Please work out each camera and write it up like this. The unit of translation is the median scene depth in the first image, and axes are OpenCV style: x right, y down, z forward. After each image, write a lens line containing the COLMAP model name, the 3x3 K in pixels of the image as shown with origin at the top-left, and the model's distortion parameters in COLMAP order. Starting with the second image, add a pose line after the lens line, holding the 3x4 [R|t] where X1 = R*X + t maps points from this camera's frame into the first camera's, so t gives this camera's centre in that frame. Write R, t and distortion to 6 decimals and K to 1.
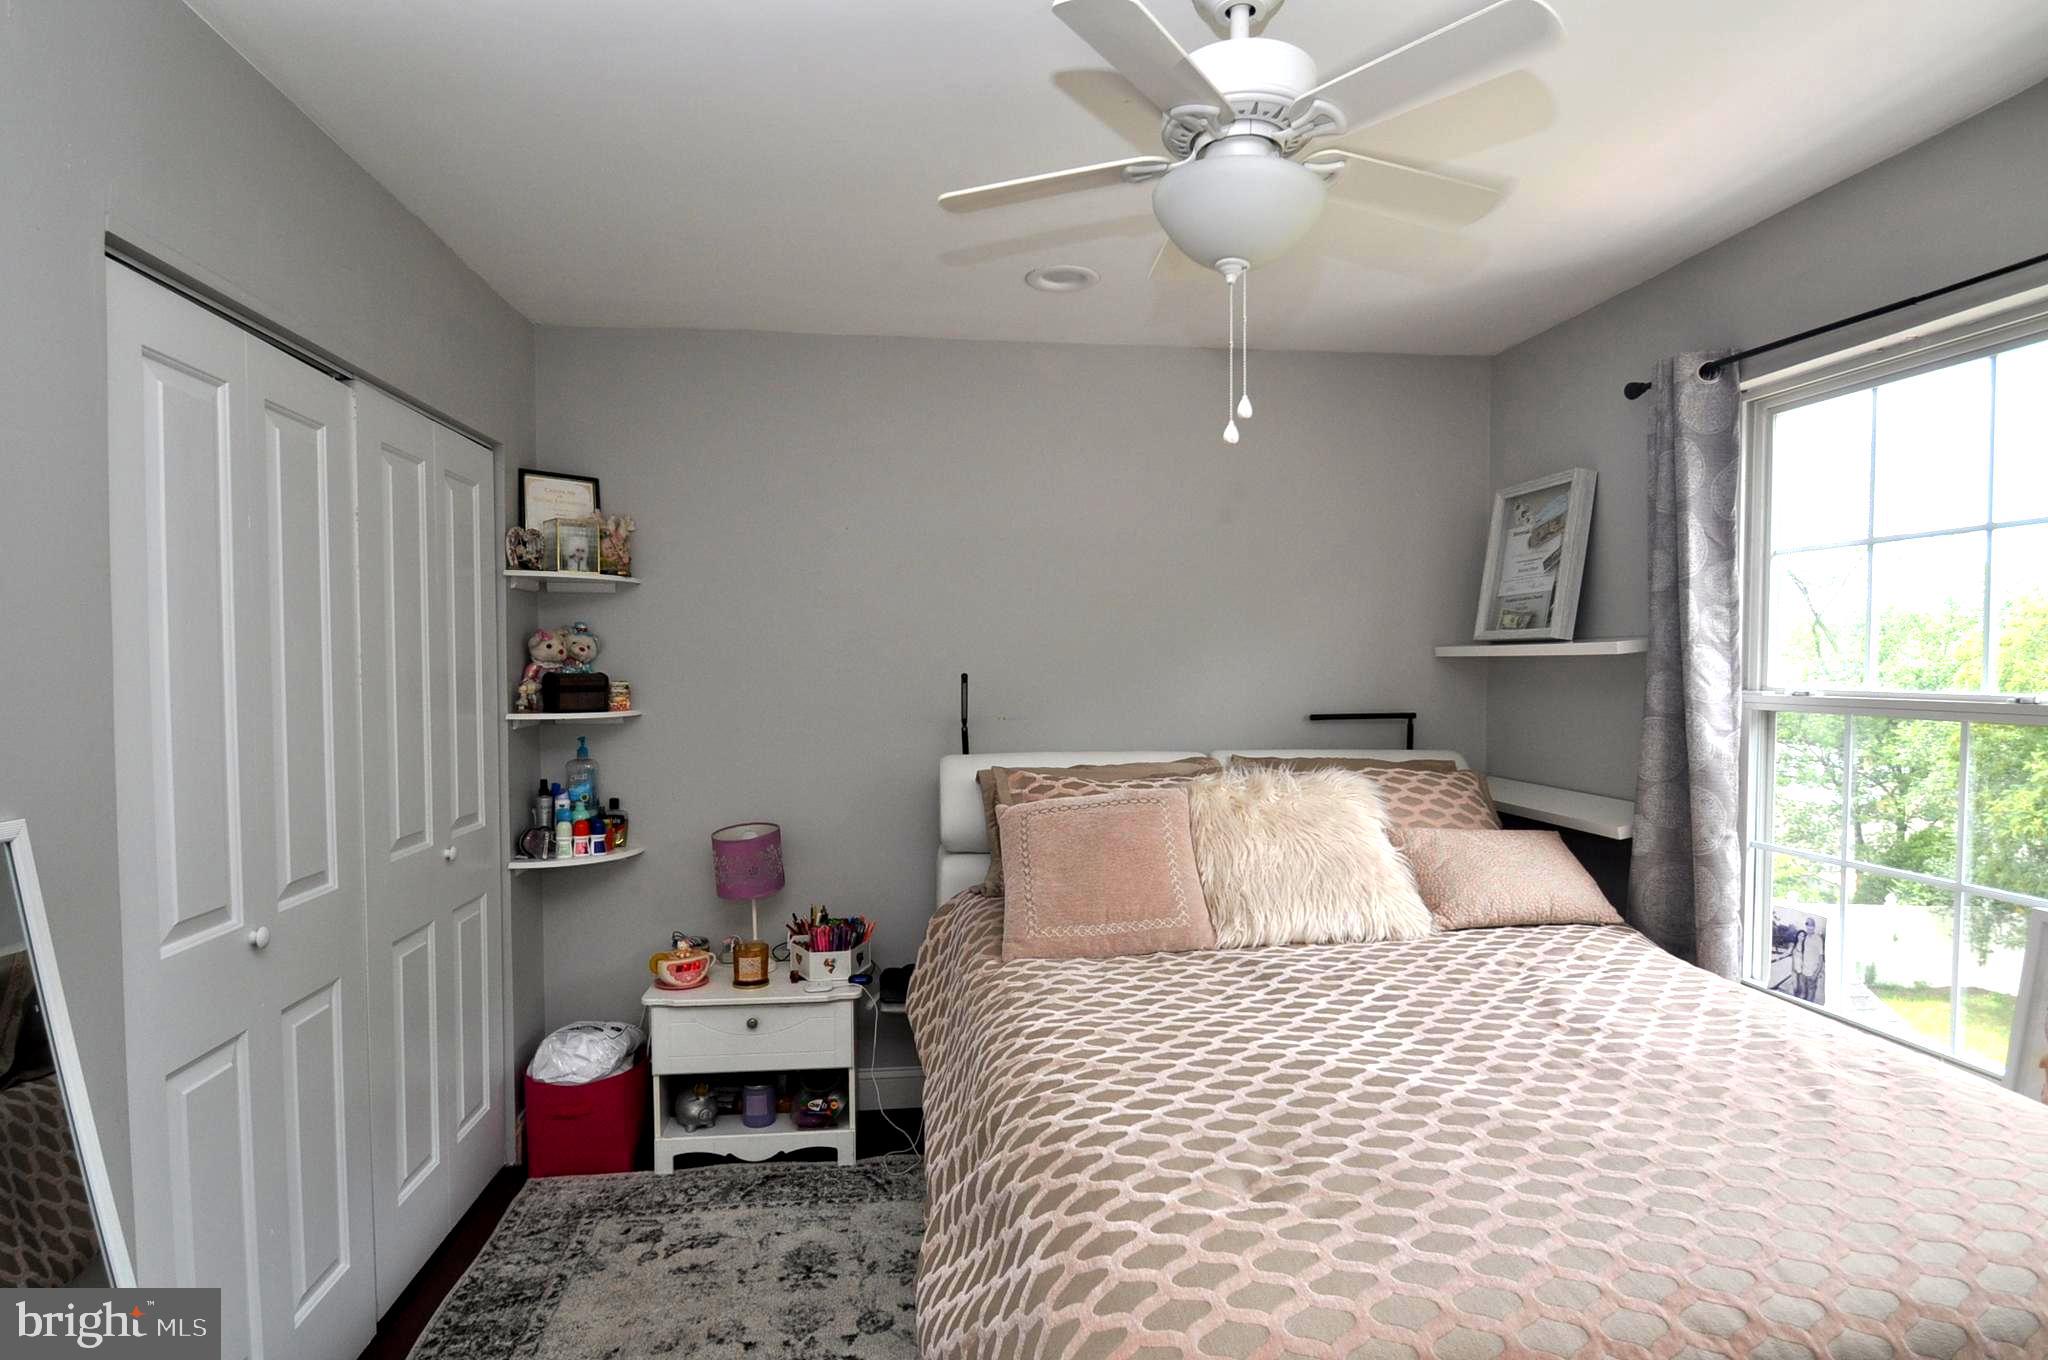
lens RADIAL K [[1083.4, 0, 1024.0], [0, 1083.4, 680.0], [0, 0, 1]] dist [-0.003553, -0.002161]
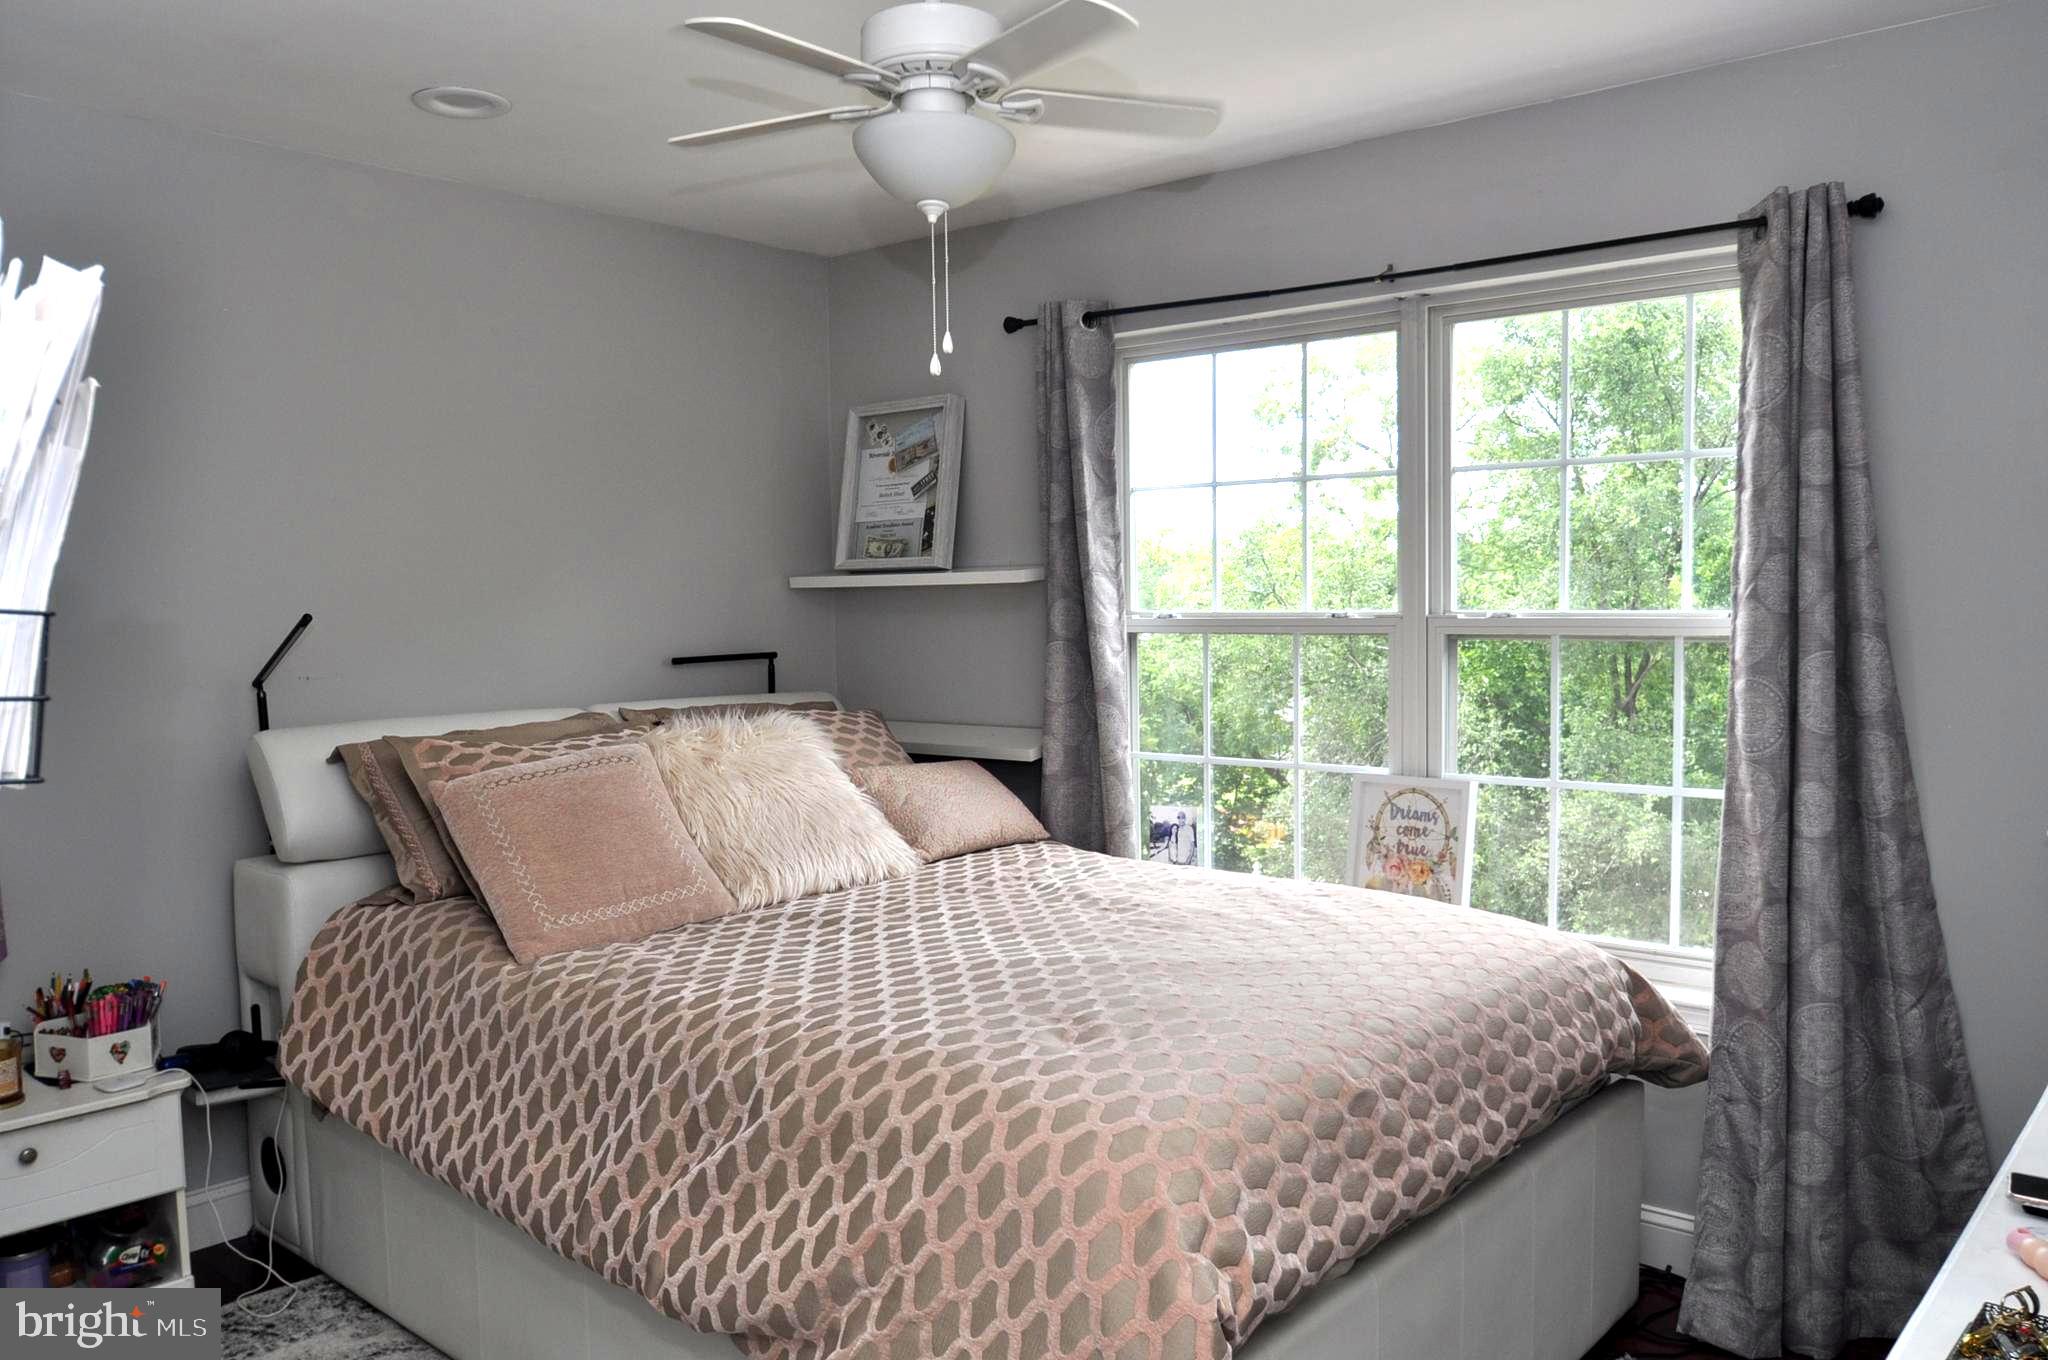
lens RADIAL K [[1557.9, 0, 1022.7], [0, 1557.9, 642.3], [0, 0, 1]] dist [-0.004971, -0.006107]
pose [[0.738021, -0.028663, 0.674169, -0.478082], [0.024461, 0.999577, 0.015720, 0.010293], [-0.674335, 0.004889, 0.738410, -0.100936]]
